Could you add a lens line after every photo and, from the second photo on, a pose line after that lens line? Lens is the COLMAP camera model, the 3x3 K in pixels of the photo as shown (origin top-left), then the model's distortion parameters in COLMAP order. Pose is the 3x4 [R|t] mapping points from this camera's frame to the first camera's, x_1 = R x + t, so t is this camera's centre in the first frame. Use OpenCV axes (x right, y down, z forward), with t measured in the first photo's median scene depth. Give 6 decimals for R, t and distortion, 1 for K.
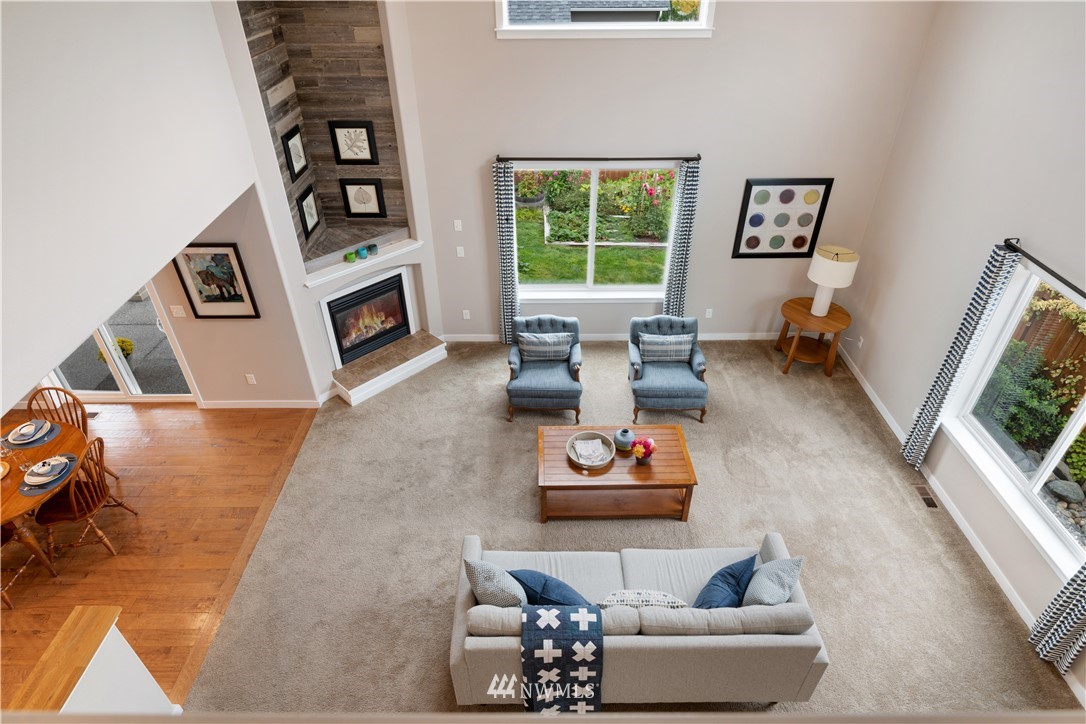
lens RADIAL K [[615.8, 0, 544.5], [0, 615.8, 363.7], [0, 0, 1]] dist [0.001704, 0.001067]
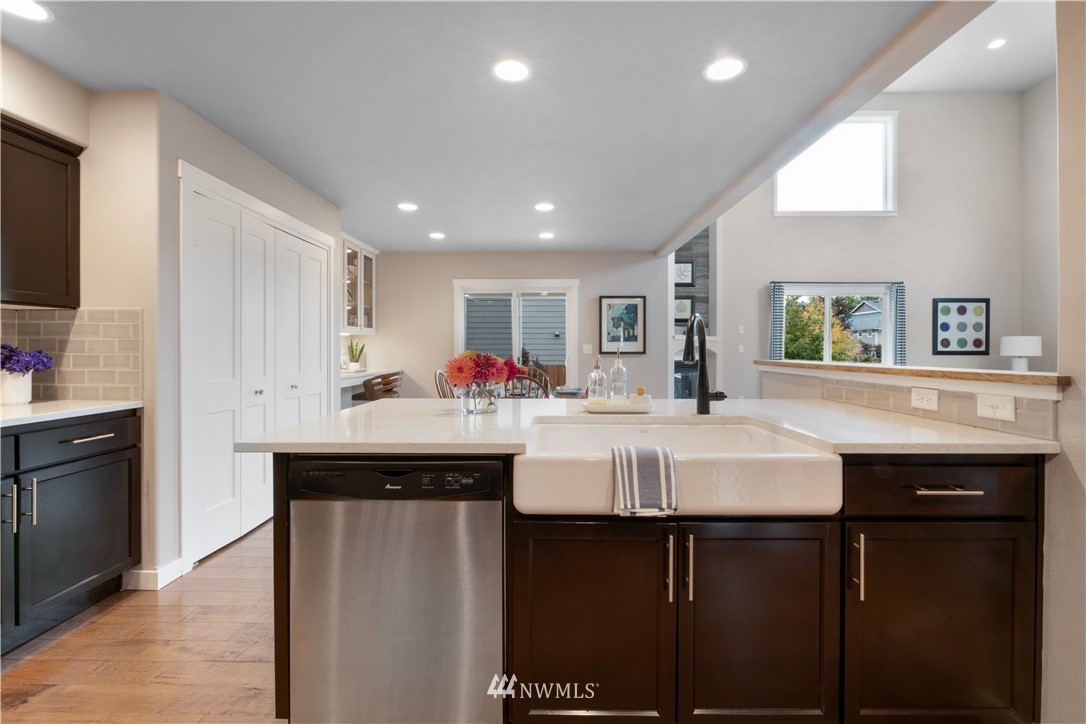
lens RADIAL K [[469.7, 0, 542.8], [0, 469.7, 354.9], [0, 0, 1]] dist [0.002101, -0.000479]
pose [[0.999971, 0.007517, -0.001505, -0.640364], [-0.006988, 0.813019, -0.582196, 0.503161], [-0.003153, 0.582189, 0.813047, 0.132794]]
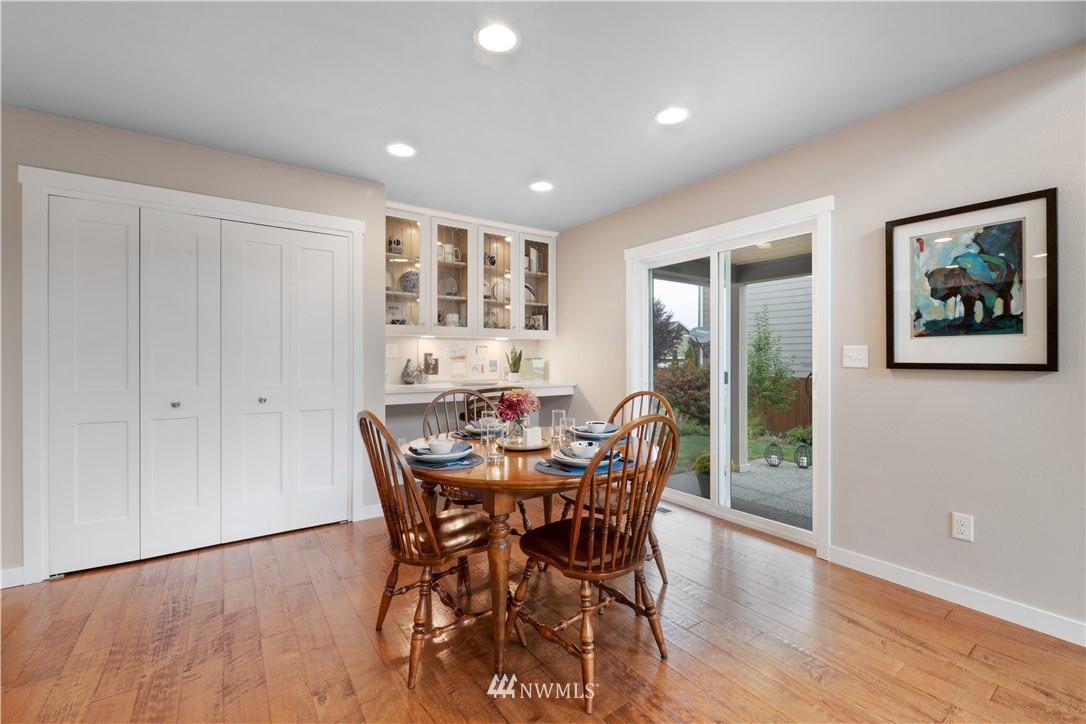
lens RADIAL K [[469.7, 0, 543.9], [0, 469.7, 356.4], [0, 0, 1]] dist [0.002101, -0.000479]
pose [[0.572206, 0.005521, -0.820091, -0.367321], [-0.485340, 0.808347, -0.333197, 0.191690], [0.661079, 0.588680, 0.465220, 0.550847]]
